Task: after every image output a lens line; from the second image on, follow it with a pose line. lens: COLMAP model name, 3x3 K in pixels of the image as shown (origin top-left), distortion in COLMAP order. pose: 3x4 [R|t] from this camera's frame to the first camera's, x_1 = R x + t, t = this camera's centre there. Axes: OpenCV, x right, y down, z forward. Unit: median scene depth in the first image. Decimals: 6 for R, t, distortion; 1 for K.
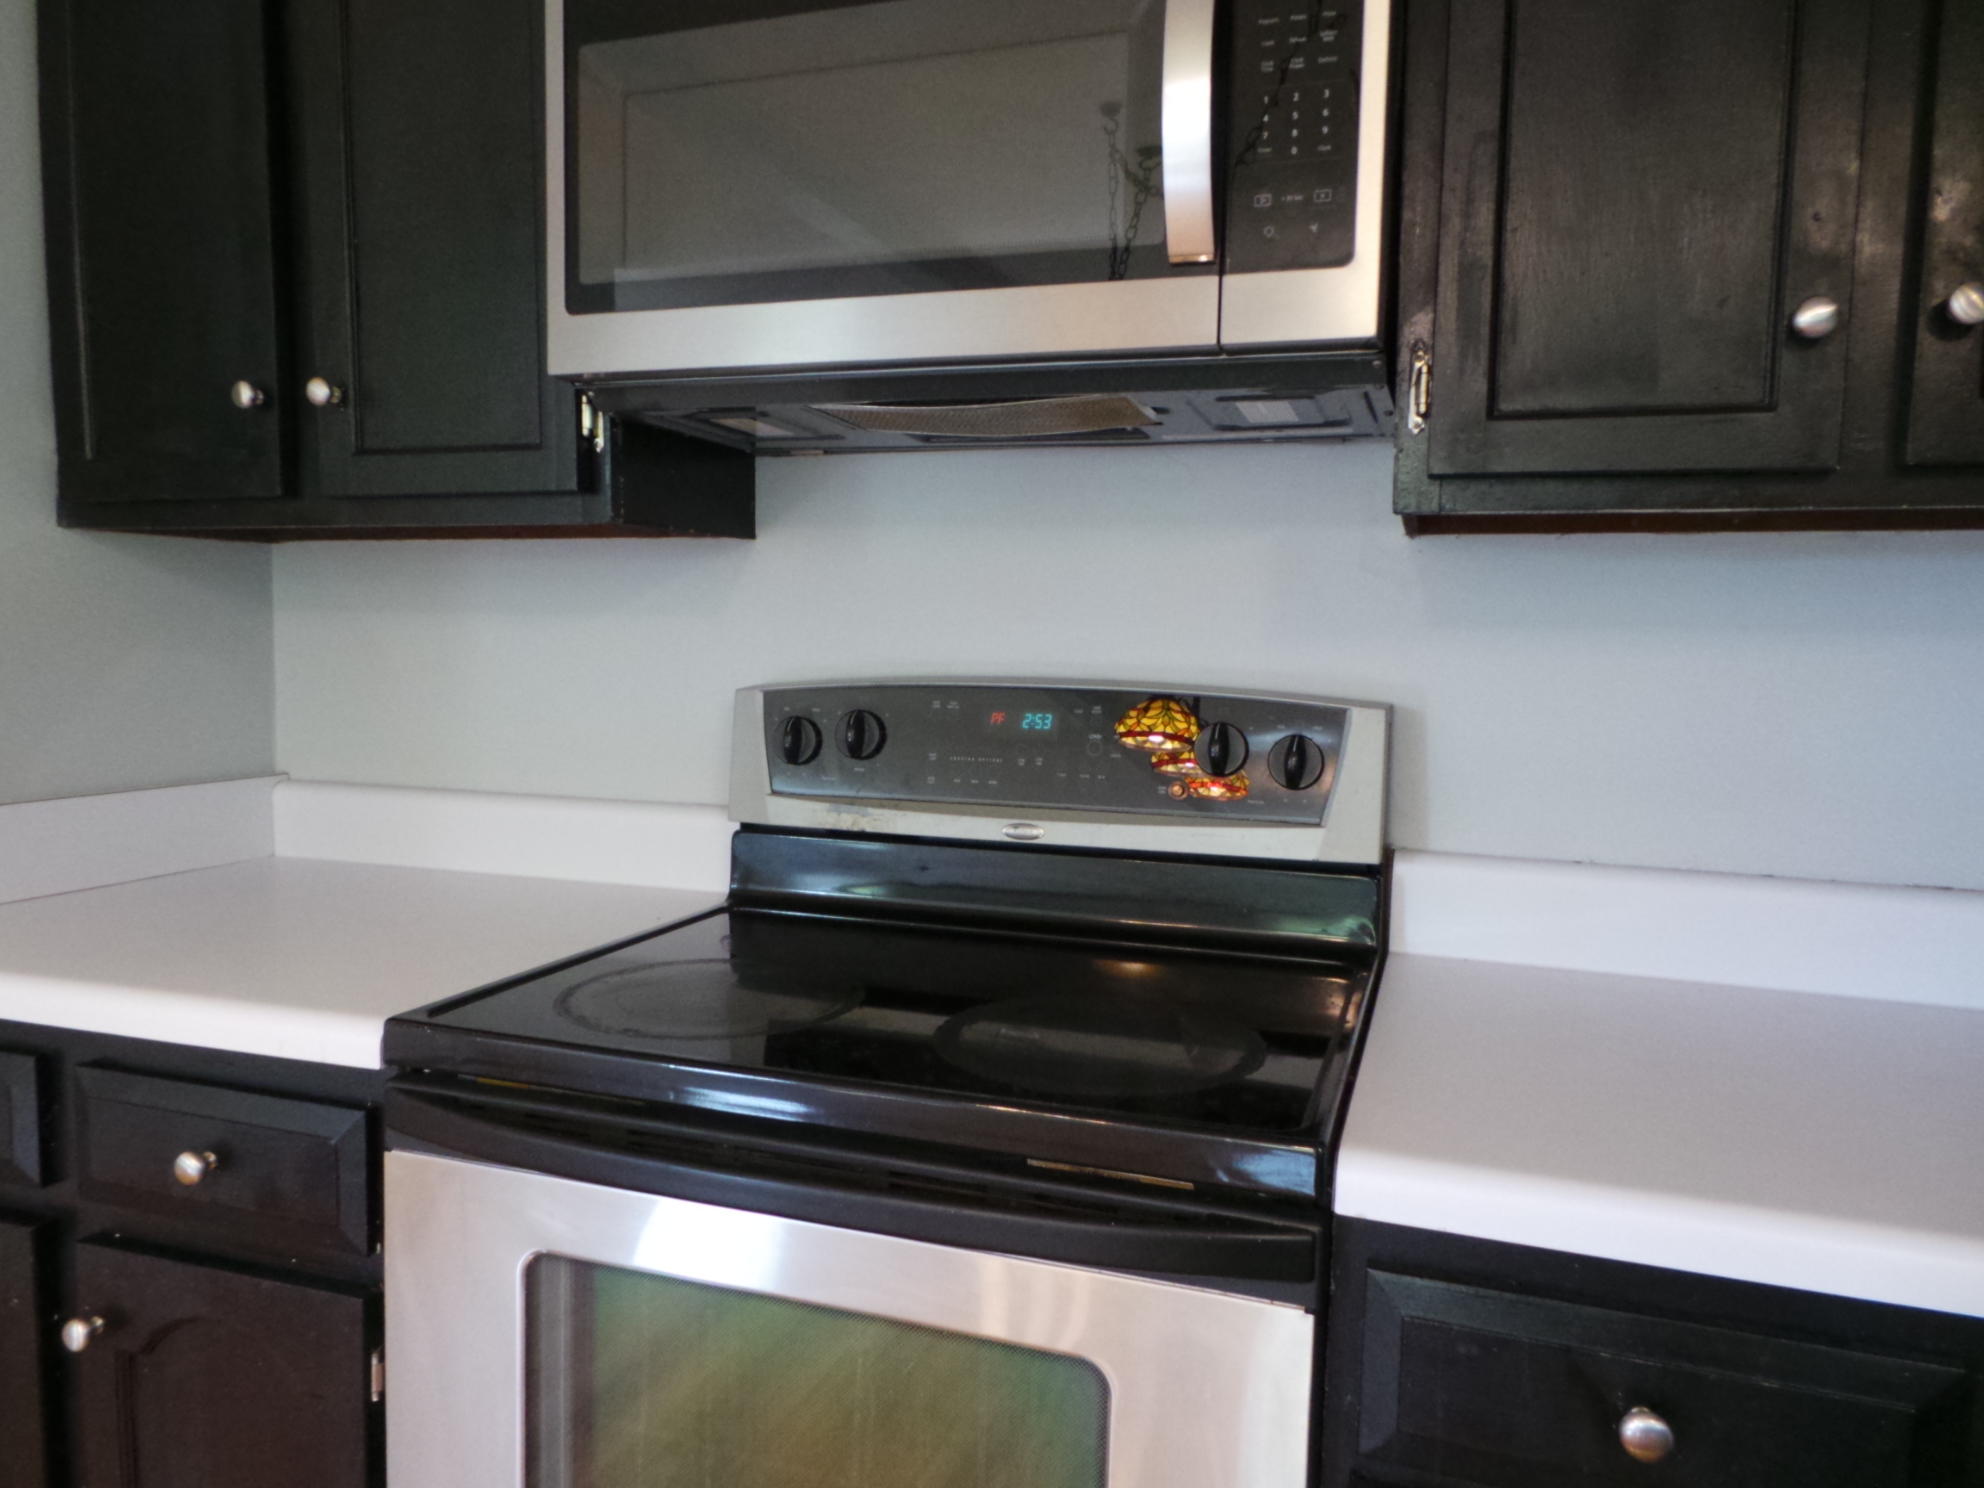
lens RADIAL K [[1356.9, 0, 1005.7], [0, 1356.9, 743.7], [0, 0, 1]] dist [0.000366, -0.001693]
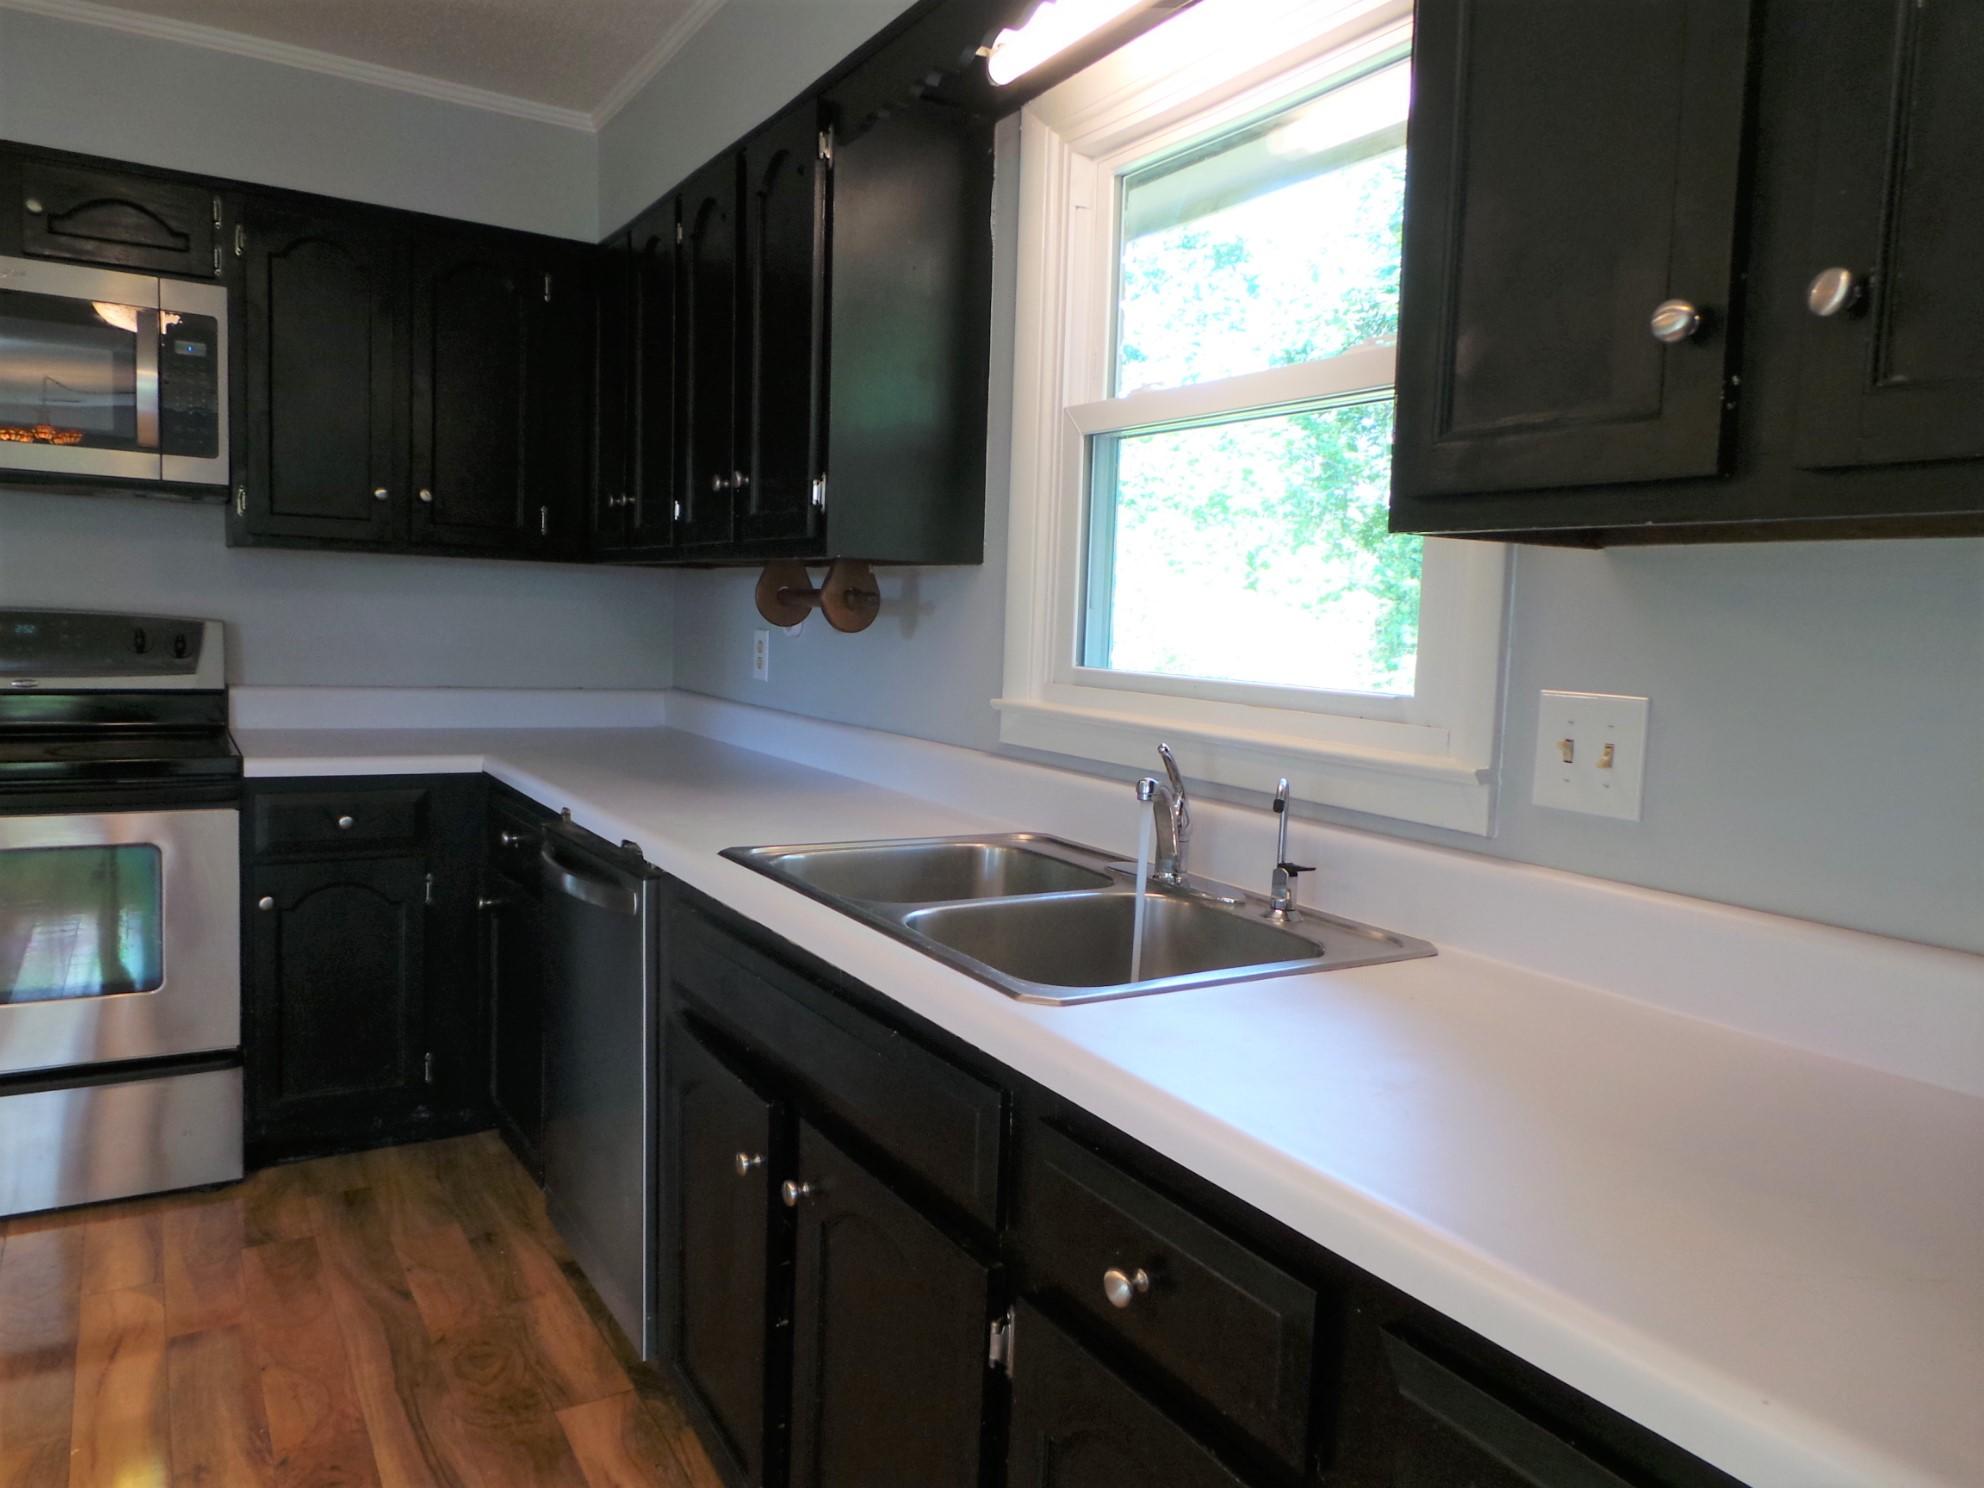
lens RADIAL K [[1356.9, 0, 1001.6], [0, 1356.9, 734.5], [0, 0, 1]] dist [0.000366, -0.001693]
pose [[0.632765, -0.065348, 0.771582, -0.855531], [0.033185, 0.997806, 0.057293, 0.097878], [-0.773633, -0.010648, 0.633545, -1.889029]]
